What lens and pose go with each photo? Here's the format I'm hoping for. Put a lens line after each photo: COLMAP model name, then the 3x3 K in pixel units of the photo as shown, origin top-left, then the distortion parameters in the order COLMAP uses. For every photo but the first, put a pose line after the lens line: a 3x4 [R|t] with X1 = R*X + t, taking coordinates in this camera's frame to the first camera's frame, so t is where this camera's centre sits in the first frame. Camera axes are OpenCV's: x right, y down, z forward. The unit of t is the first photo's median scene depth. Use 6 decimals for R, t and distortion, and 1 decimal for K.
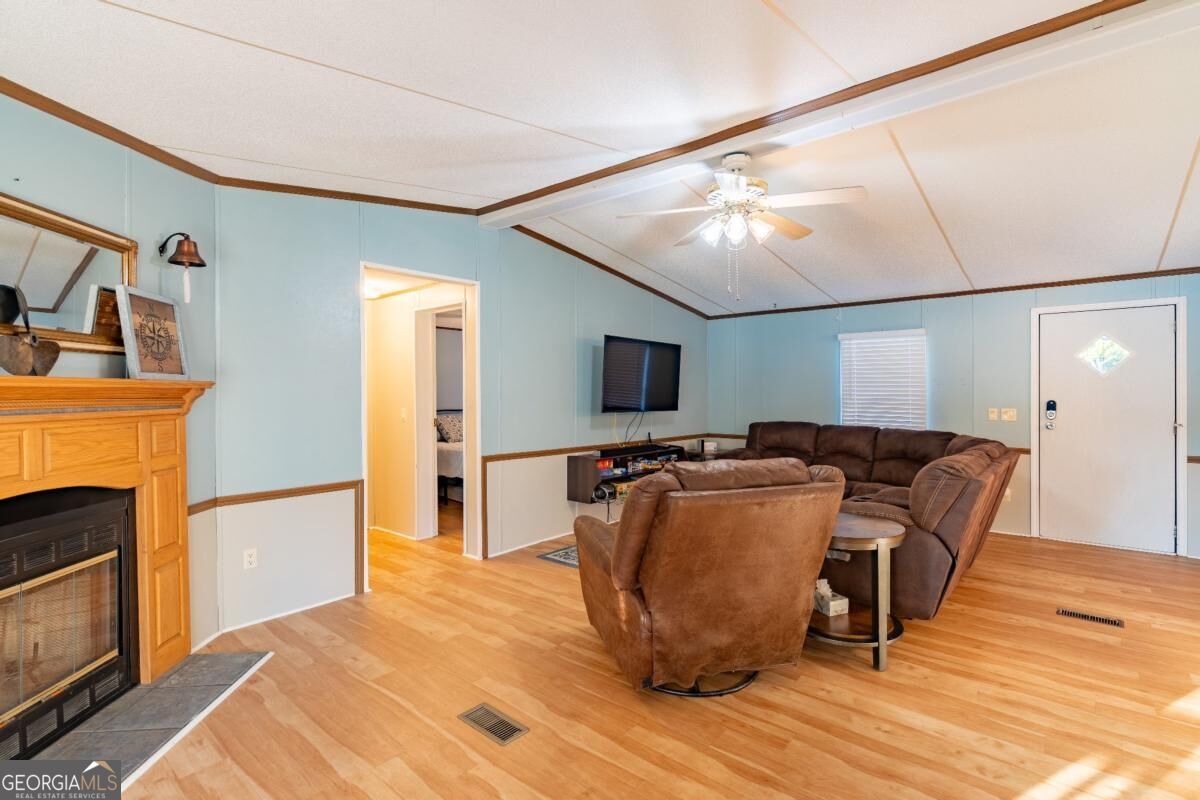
lens RADIAL K [[559.5, 0, 578.1], [0, 559.5, 395.7], [0, 0, 1]] dist [-0.001989, -0.000056]
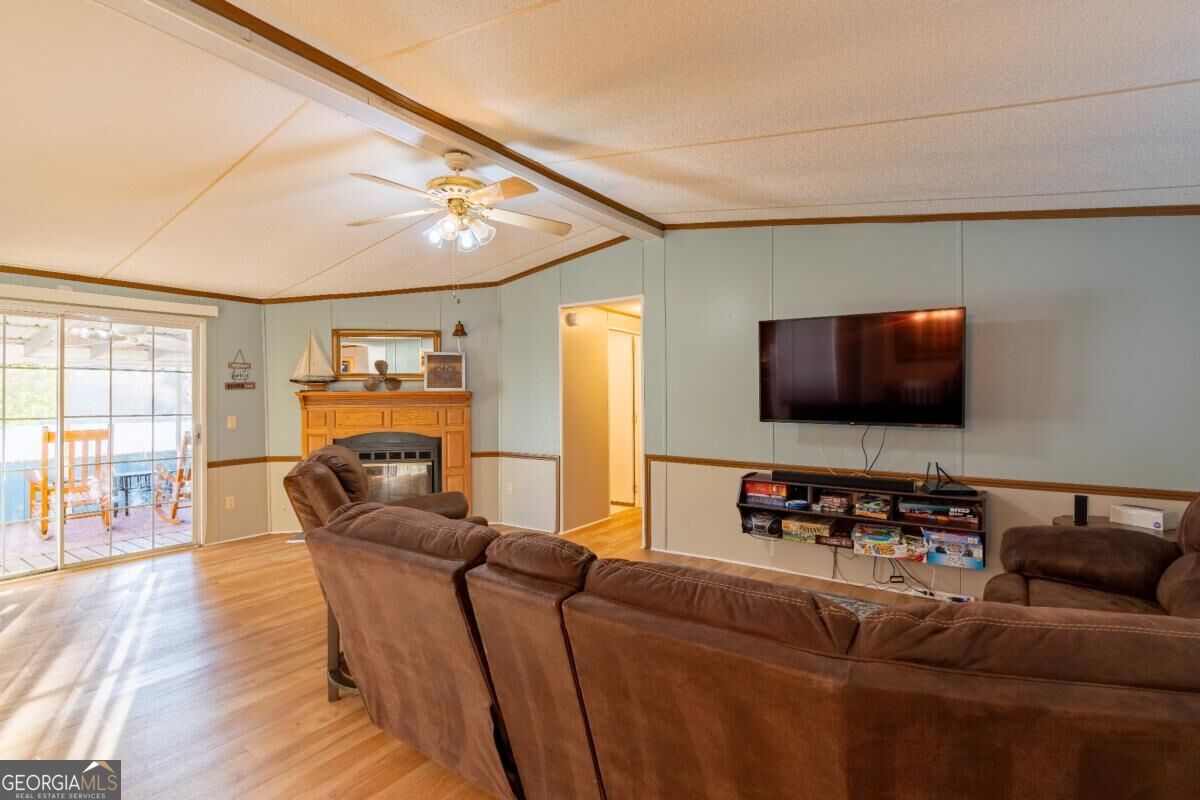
lens RADIAL K [[552.7, 0, 605.0], [0, 552.7, 400.4], [0, 0, 1]] dist [-0.002715, 0.000238]
pose [[0.126117, 0.009376, -0.991971, 1.048756], [0.000017, 0.999955, 0.009454, -0.007381], [0.992015, -0.001209, 0.126111, 0.933985]]
